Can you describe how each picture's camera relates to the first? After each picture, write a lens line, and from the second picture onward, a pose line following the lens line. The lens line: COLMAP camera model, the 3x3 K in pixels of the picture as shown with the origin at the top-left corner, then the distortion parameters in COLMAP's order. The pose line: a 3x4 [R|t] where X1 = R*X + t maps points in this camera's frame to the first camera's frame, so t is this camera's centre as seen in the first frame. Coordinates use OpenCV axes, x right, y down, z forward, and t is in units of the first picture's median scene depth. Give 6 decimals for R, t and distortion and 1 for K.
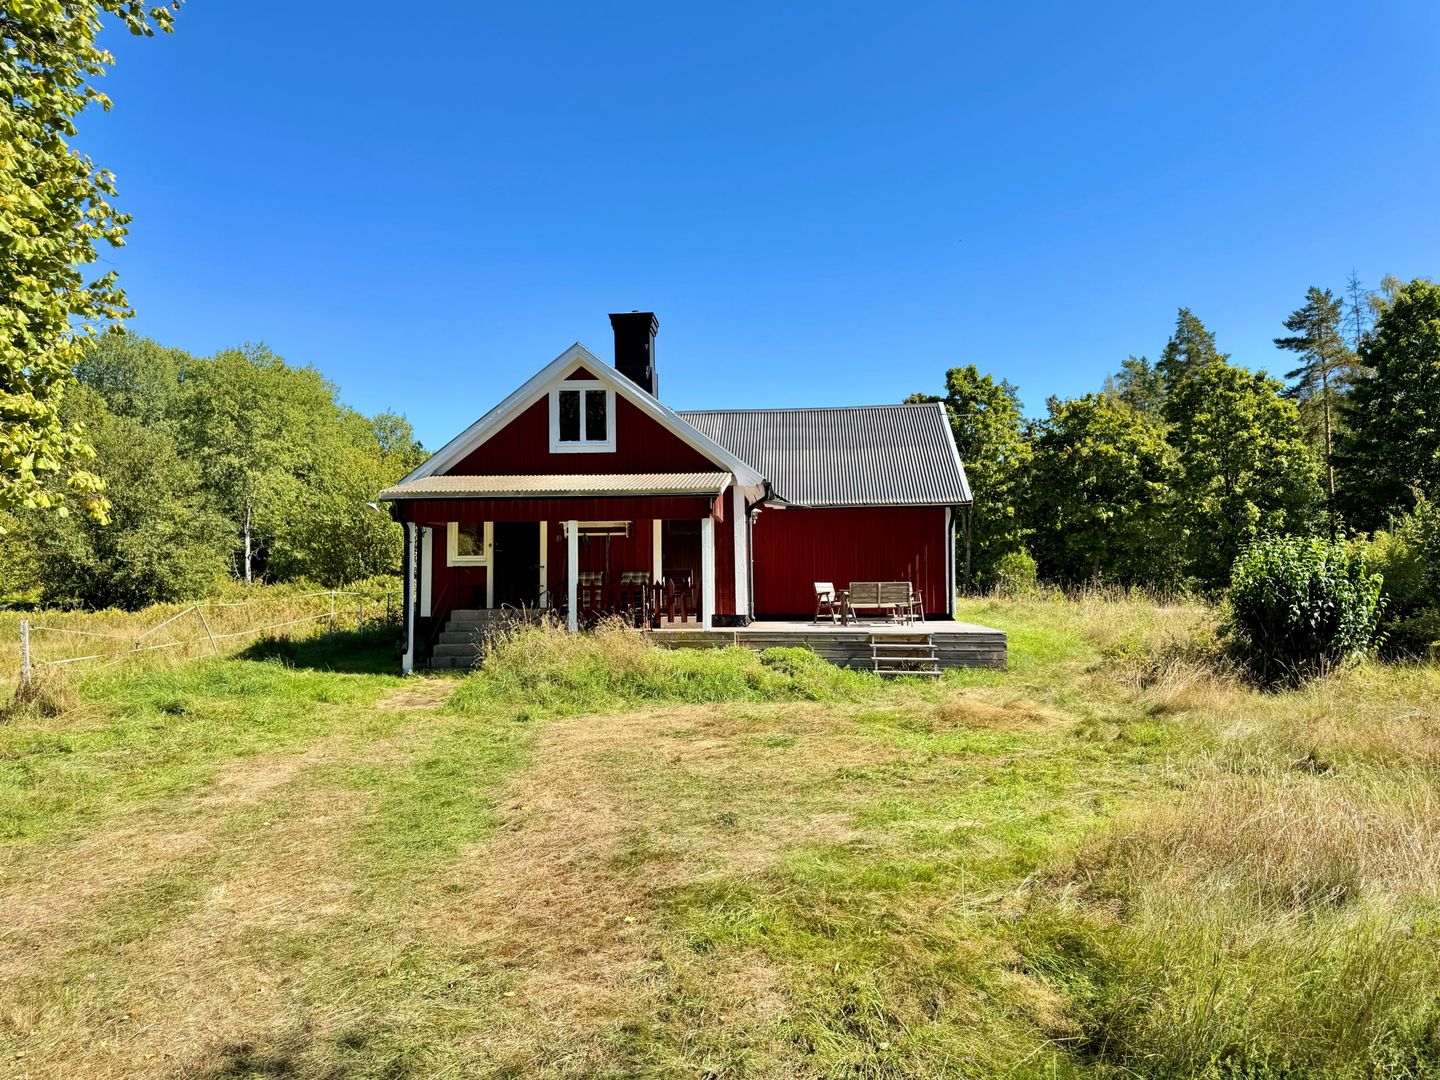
lens RADIAL K [[1000.2, 0, 711.9], [0, 1000.2, 536.7], [0, 0, 1]] dist [0.049414, -0.031288]
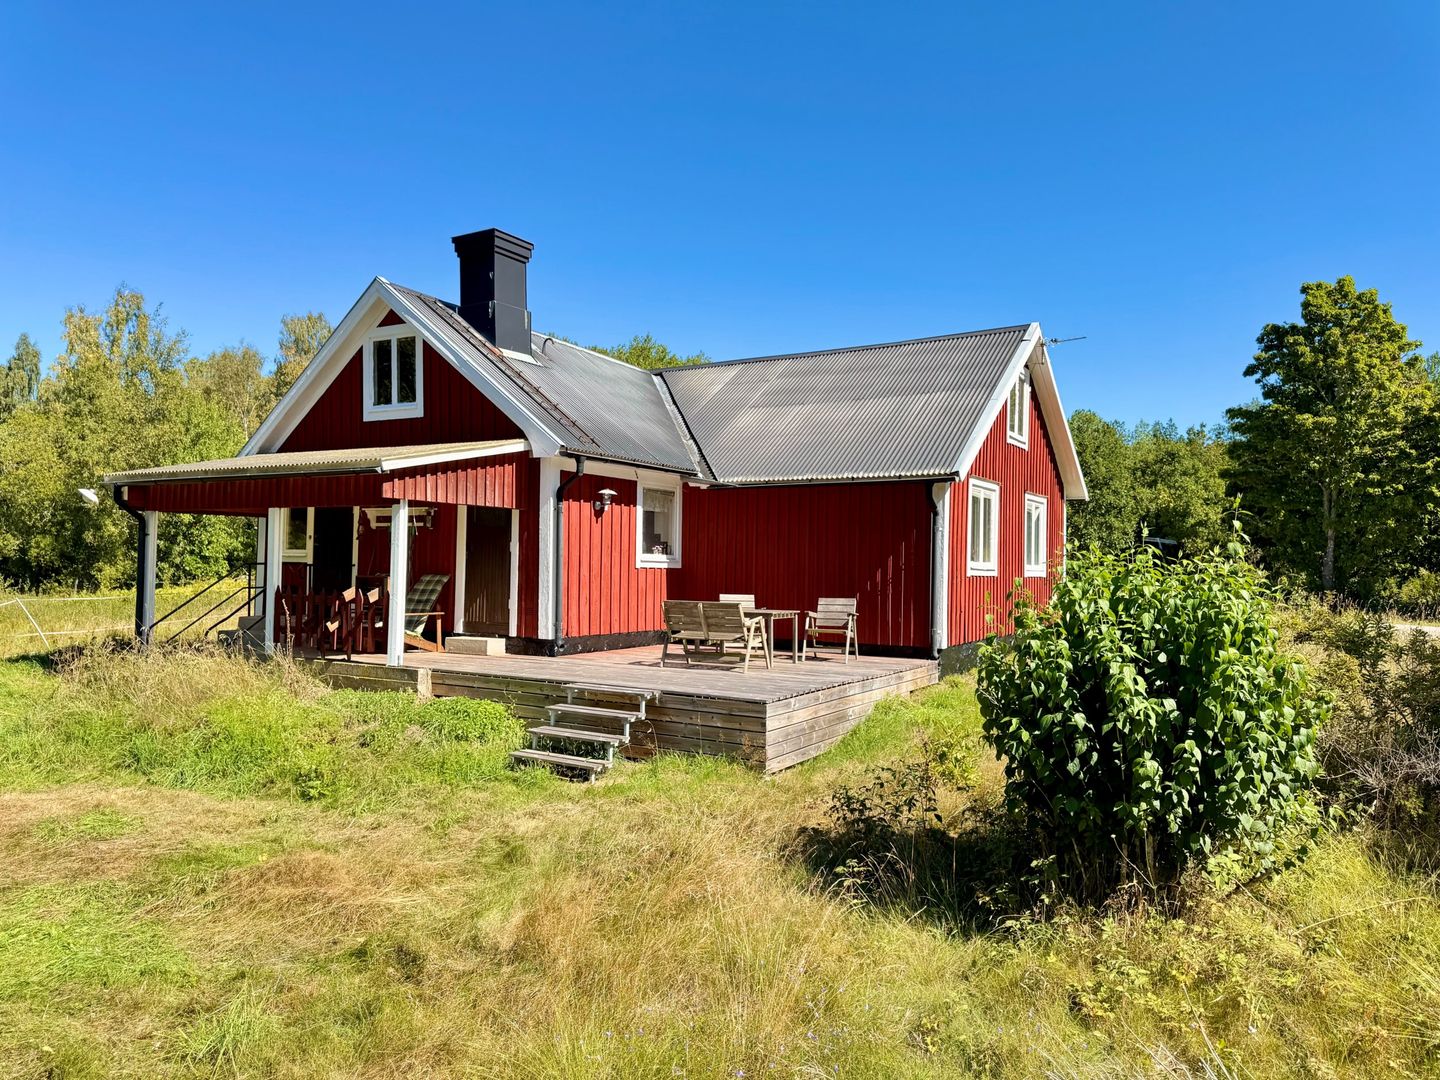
lens RADIAL K [[1000.2, 0, 725.4], [0, 1000.2, 546.4], [0, 0, 1]] dist [0.049414, -0.031288]
pose [[0.893867, 0.014138, -0.448109, 0.451894], [-0.001722, 0.999604, 0.028103, -0.007695], [0.448329, -0.024349, 0.893537, 0.414291]]
